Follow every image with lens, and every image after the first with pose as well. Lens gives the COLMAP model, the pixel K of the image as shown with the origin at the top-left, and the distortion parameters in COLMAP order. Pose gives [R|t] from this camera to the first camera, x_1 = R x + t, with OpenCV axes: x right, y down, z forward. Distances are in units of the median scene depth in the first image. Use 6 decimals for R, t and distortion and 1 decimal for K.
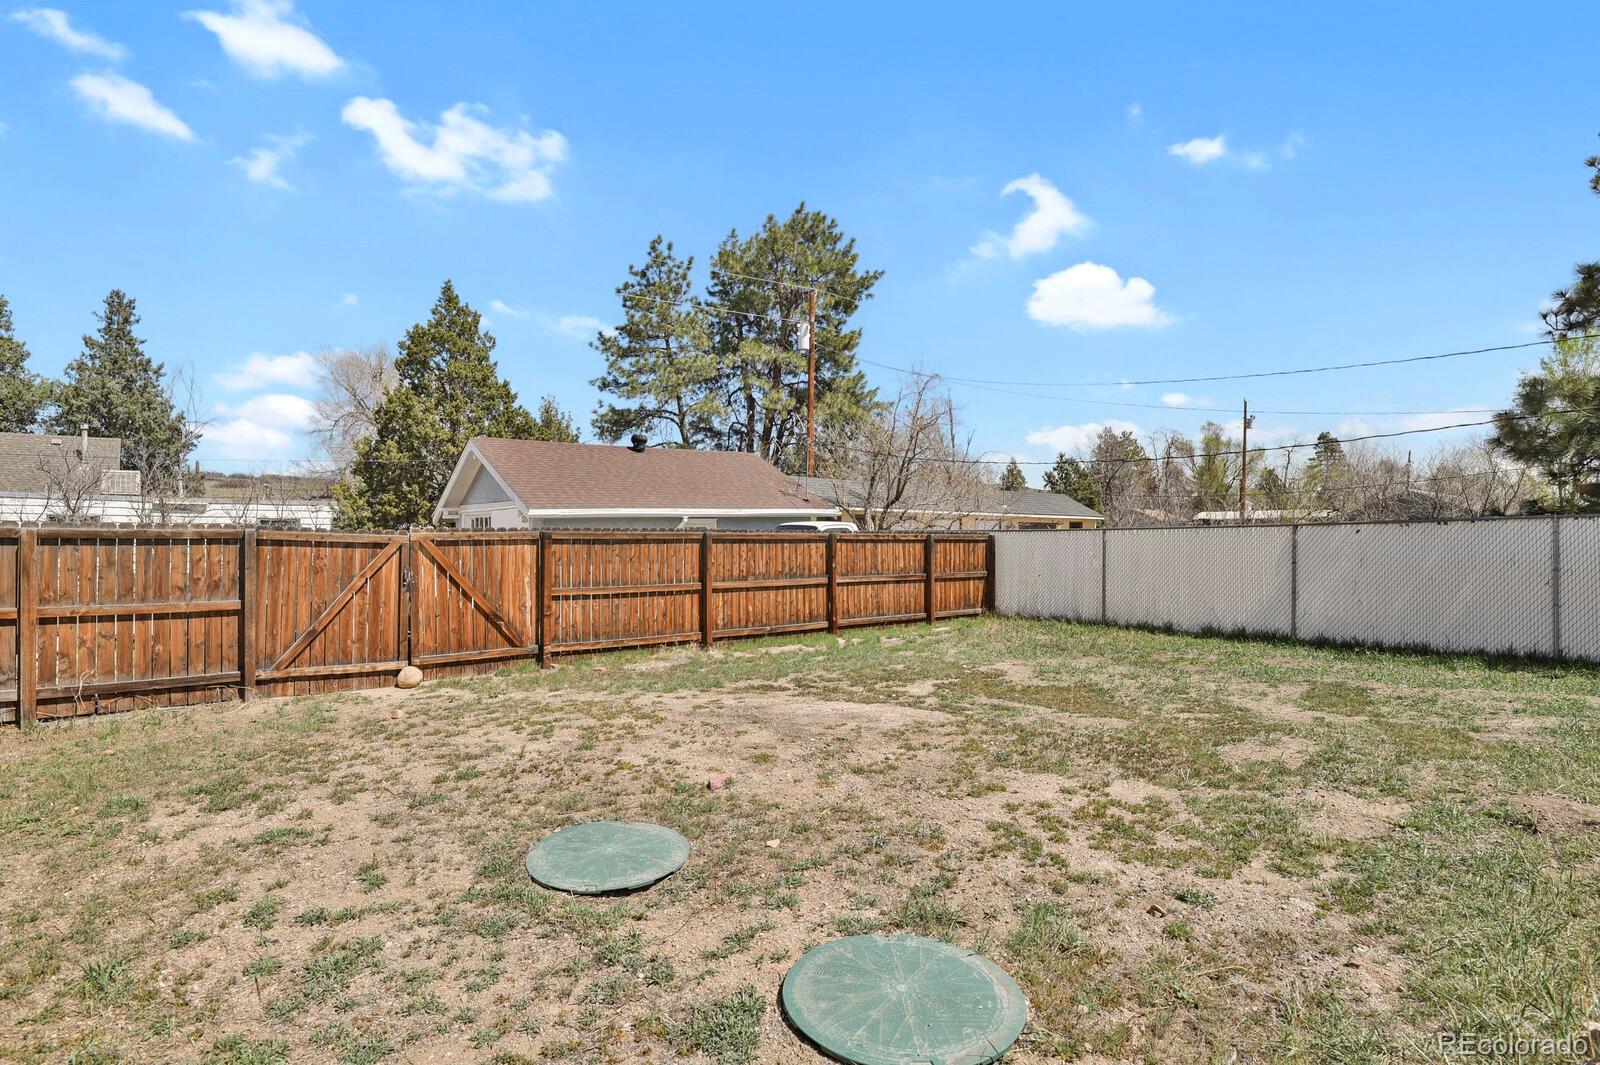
lens RADIAL K [[780.7, 0, 809.1], [0, 780.7, 531.5], [0, 0, 1]] dist [-0.020717, -0.006688]
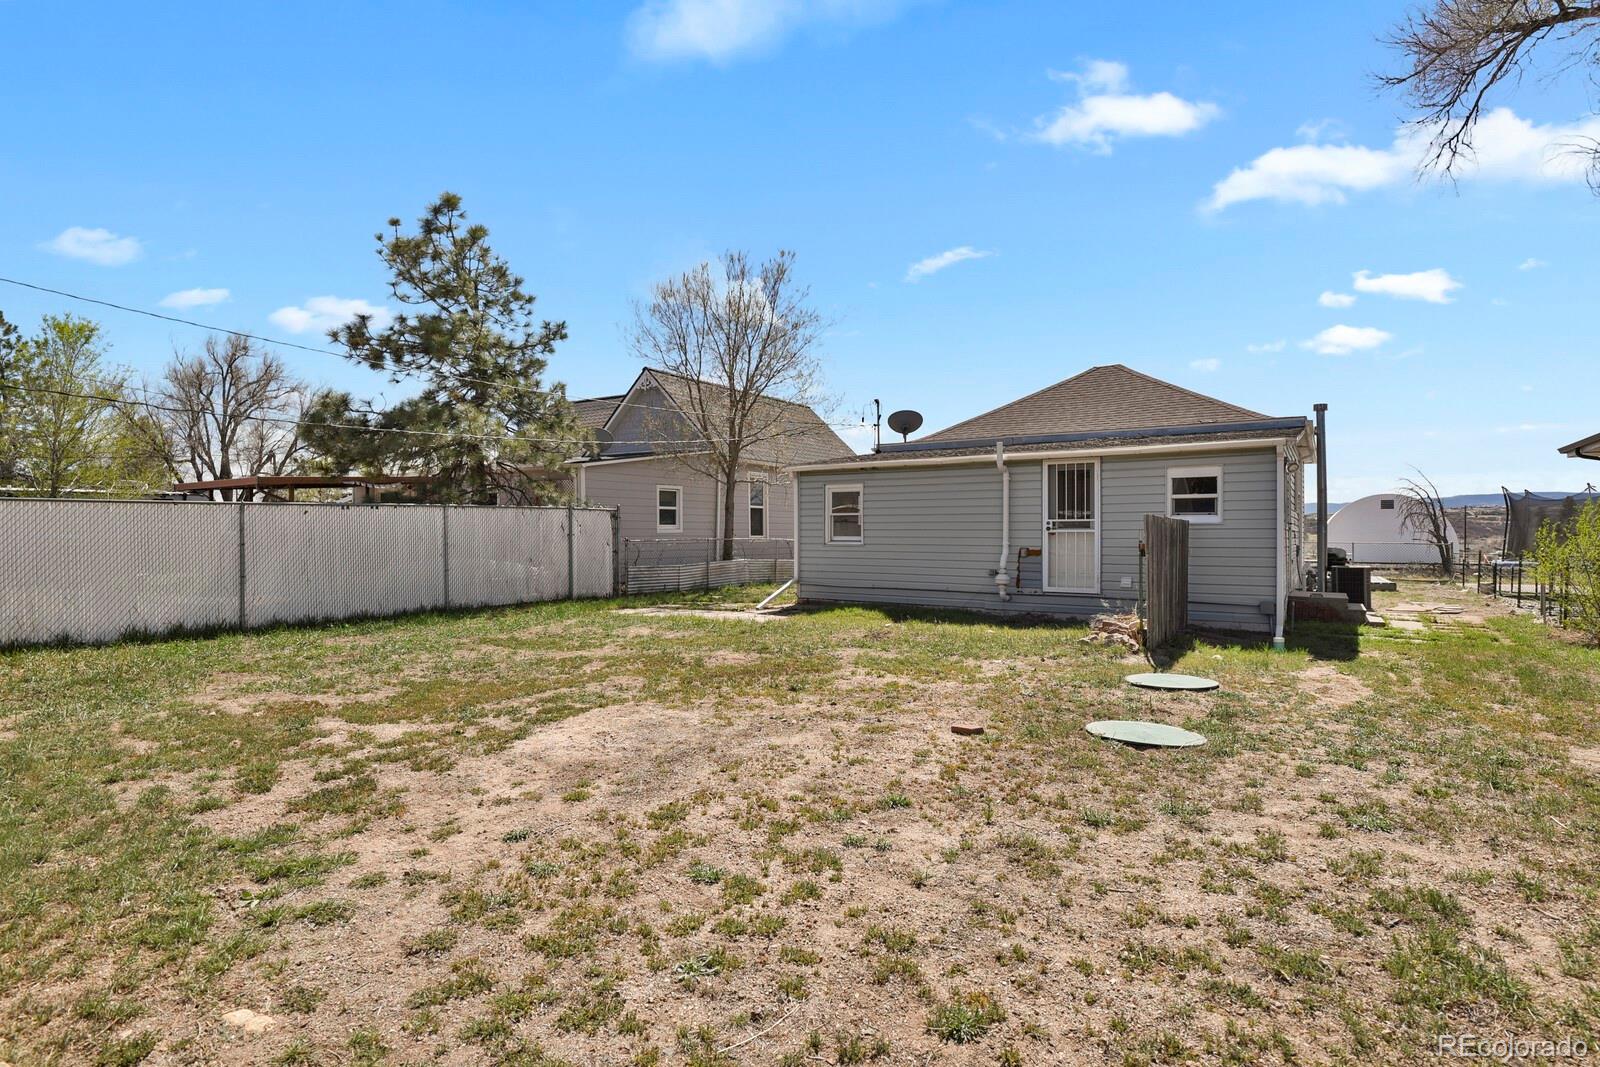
lens RADIAL K [[780.7, 0, 809.1], [0, 780.7, 532.5], [0, 0, 1]] dist [-0.020717, -0.006688]
pose [[-0.259583, 0.000008, 0.965721, -0.433682], [-0.016534, 0.999853, -0.004452, 0.019151], [-0.965579, -0.017123, -0.259544, 0.582912]]
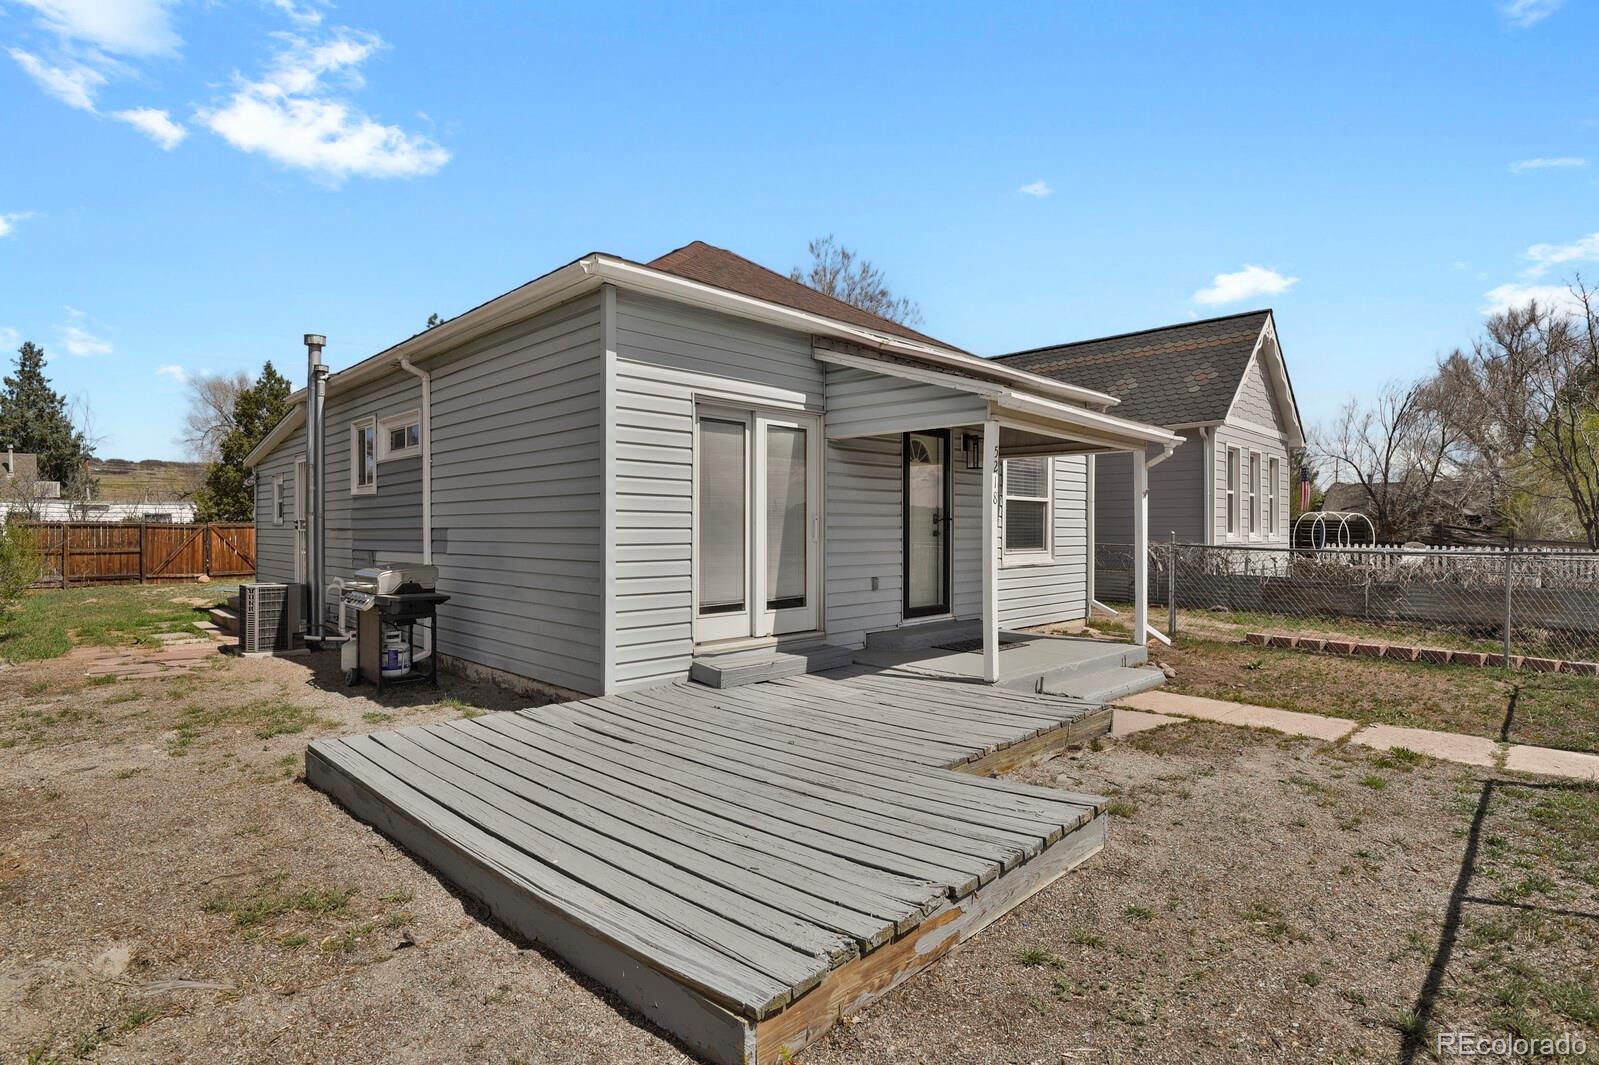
lens RADIAL K [[795.3, 0, 806.2], [0, 795.3, 532.2], [0, 0, 1]] dist [-0.018489, -0.007405]
pose [[0.996211, -0.002420, 0.086936, 0.508882], [0.000876, 0.999841, 0.017792, -0.006476], [-0.086965, -0.017649, 0.996055, -0.727138]]
